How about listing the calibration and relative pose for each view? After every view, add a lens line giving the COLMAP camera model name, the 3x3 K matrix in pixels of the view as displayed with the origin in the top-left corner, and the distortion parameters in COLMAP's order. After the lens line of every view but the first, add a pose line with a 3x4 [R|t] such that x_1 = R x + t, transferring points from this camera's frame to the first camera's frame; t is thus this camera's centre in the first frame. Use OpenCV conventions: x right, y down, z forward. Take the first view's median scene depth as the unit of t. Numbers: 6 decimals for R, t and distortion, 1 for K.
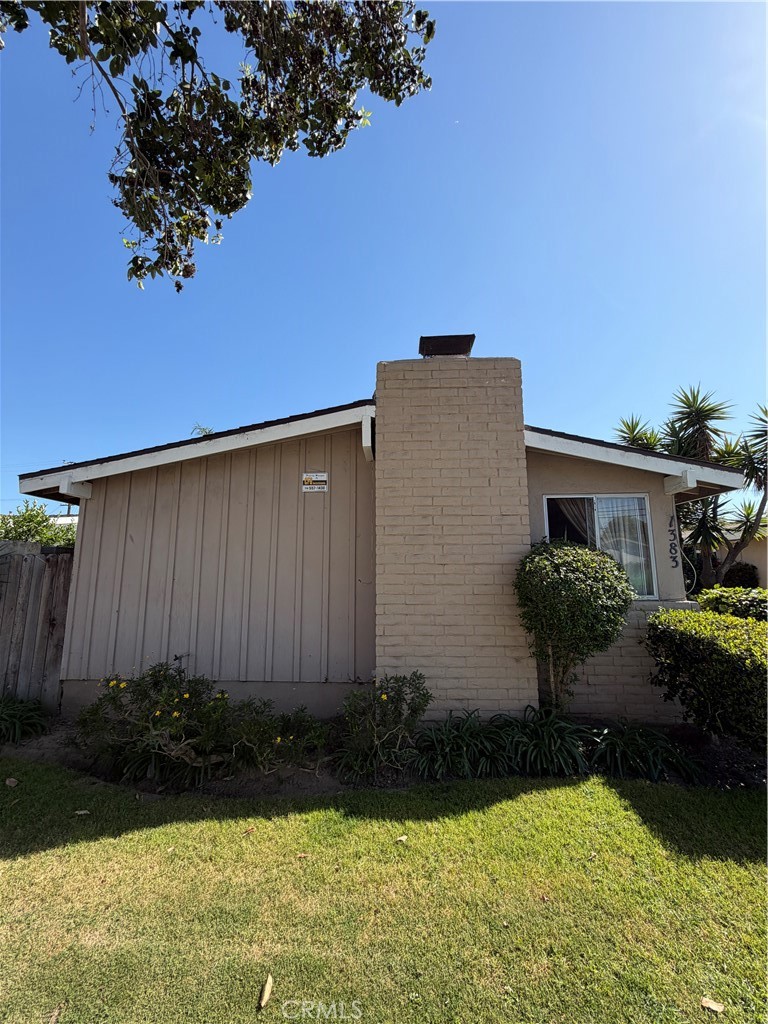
lens RADIAL K [[409.2, 0, 384.0], [0, 409.2, 512.0], [0, 0, 1]] dist [-0.001019, 0.000386]
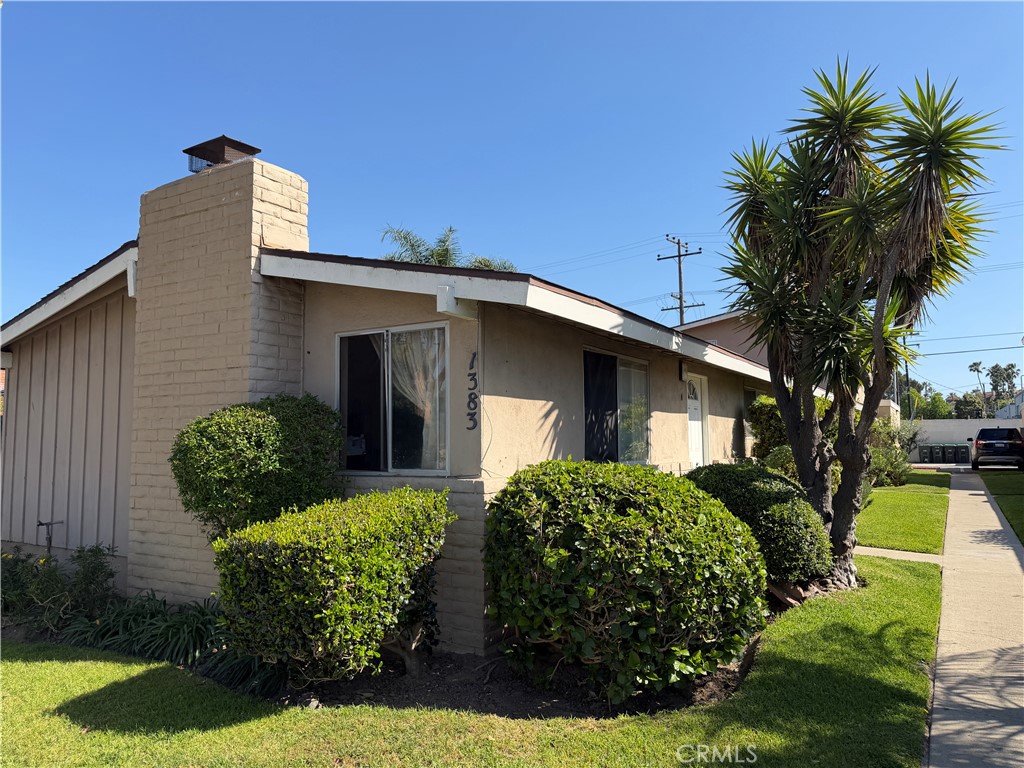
lens RADIAL K [[721.5, 0, 512.0], [0, 721.5, 384.0], [0, 0, 1]] dist [0.034250, -0.044866]
pose [[0.875670, -0.039968, -0.481252, 1.405044], [0.076017, 0.995553, 0.055636, 0.001560], [0.476889, -0.085302, 0.874815, 0.013157]]
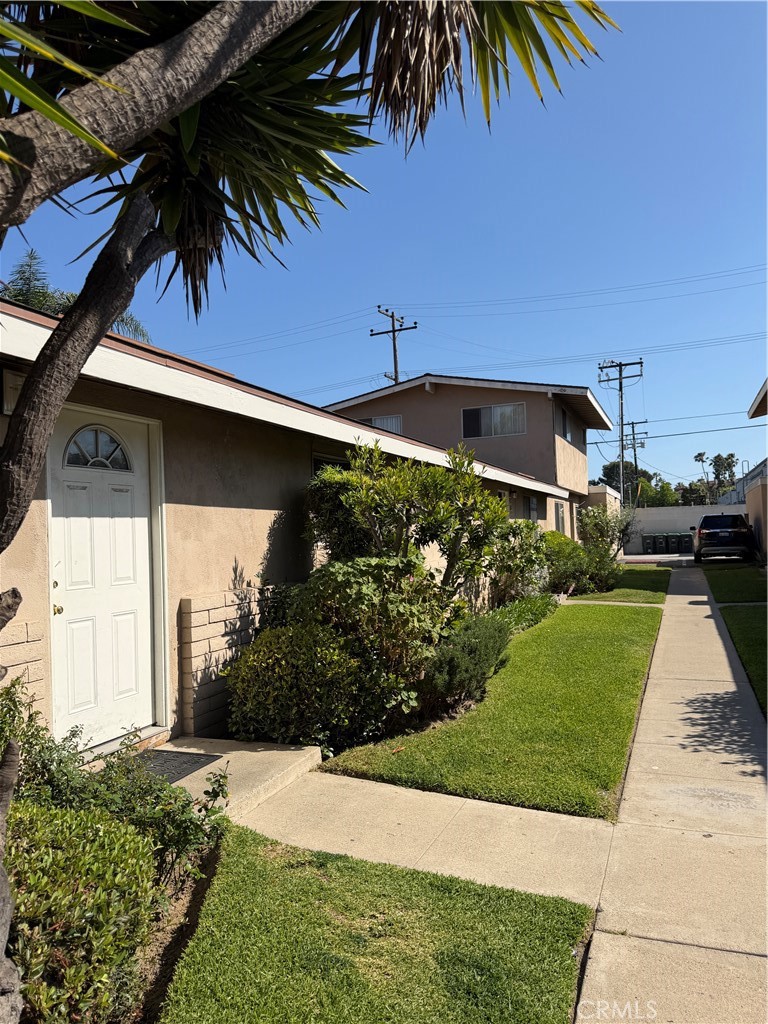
lens RADIAL K [[716.9, 0, 384.0], [0, 716.9, 512.0], [0, 0, 1]] dist [0.148506, -0.306965]
pose [[0.940032, -0.042062, -0.338484, 1.427526], [0.084111, 0.990307, 0.110528, 0.043727], [0.330554, -0.132370, 0.934458, 0.315988]]
